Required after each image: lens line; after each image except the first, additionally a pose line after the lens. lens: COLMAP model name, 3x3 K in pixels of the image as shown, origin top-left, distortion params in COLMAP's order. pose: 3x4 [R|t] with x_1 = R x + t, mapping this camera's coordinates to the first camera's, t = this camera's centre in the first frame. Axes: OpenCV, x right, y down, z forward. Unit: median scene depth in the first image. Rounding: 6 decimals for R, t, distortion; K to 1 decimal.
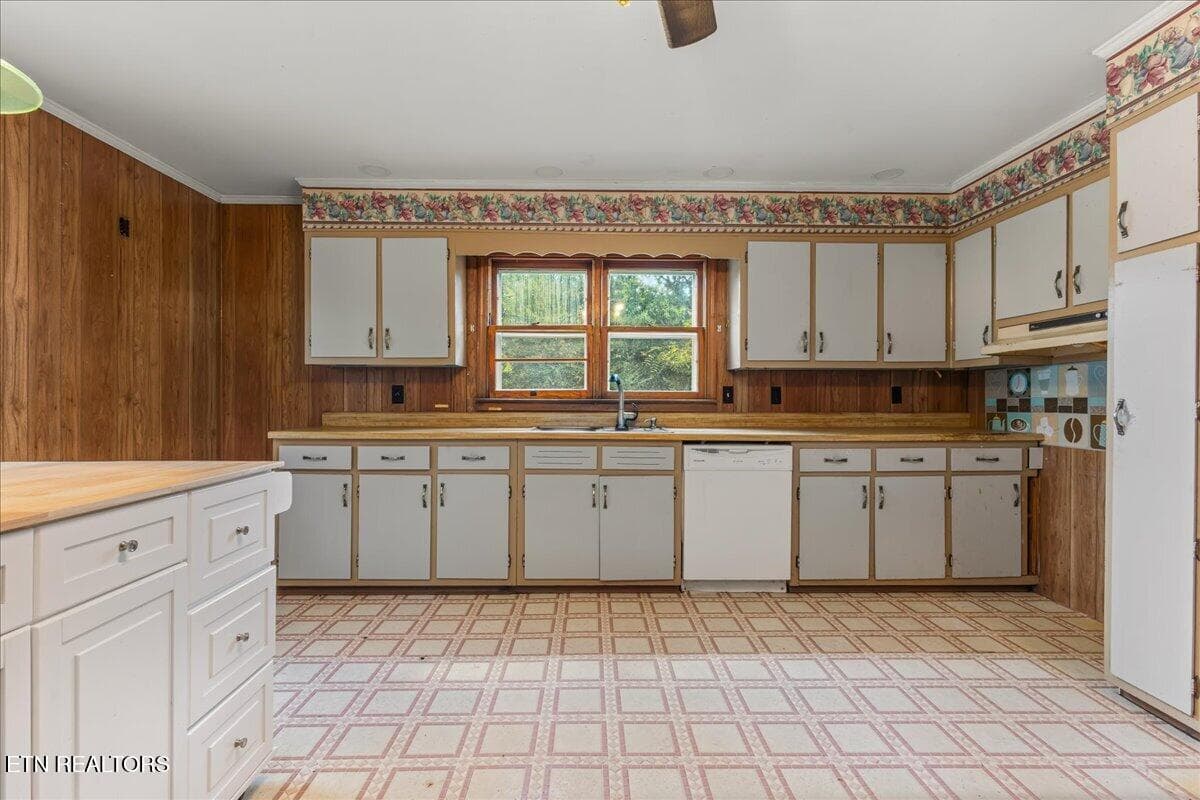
lens RADIAL K [[556.1, 0, 600.7], [0, 556.1, 400.6], [0, 0, 1]] dist [-0.022347, -0.000297]
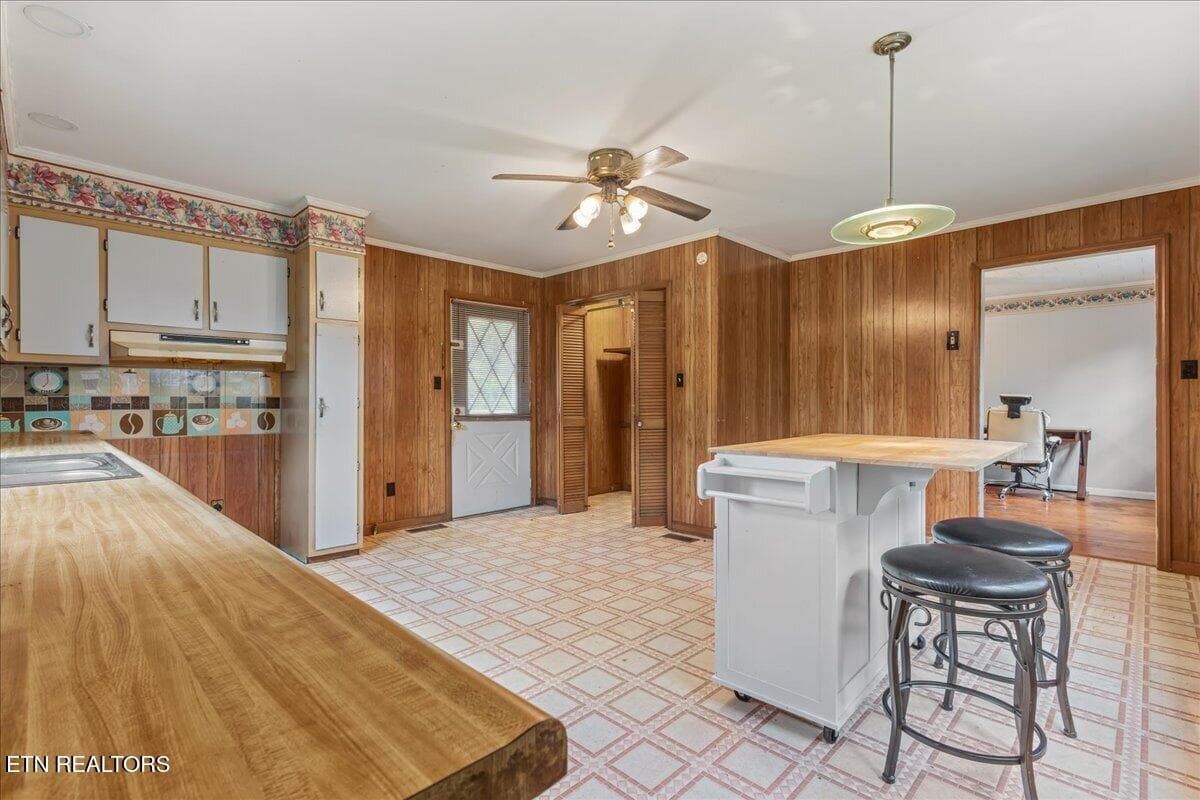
lens RADIAL K [[556.1, 0, 600.0], [0, 556.1, 399.2], [0, 0, 1]] dist [-0.022347, -0.000297]
pose [[-0.698672, -0.005471, 0.715421, -0.720060], [-0.004667, 0.999984, 0.003090, -0.008204], [-0.715427, -0.001180, -0.698687, 1.130614]]
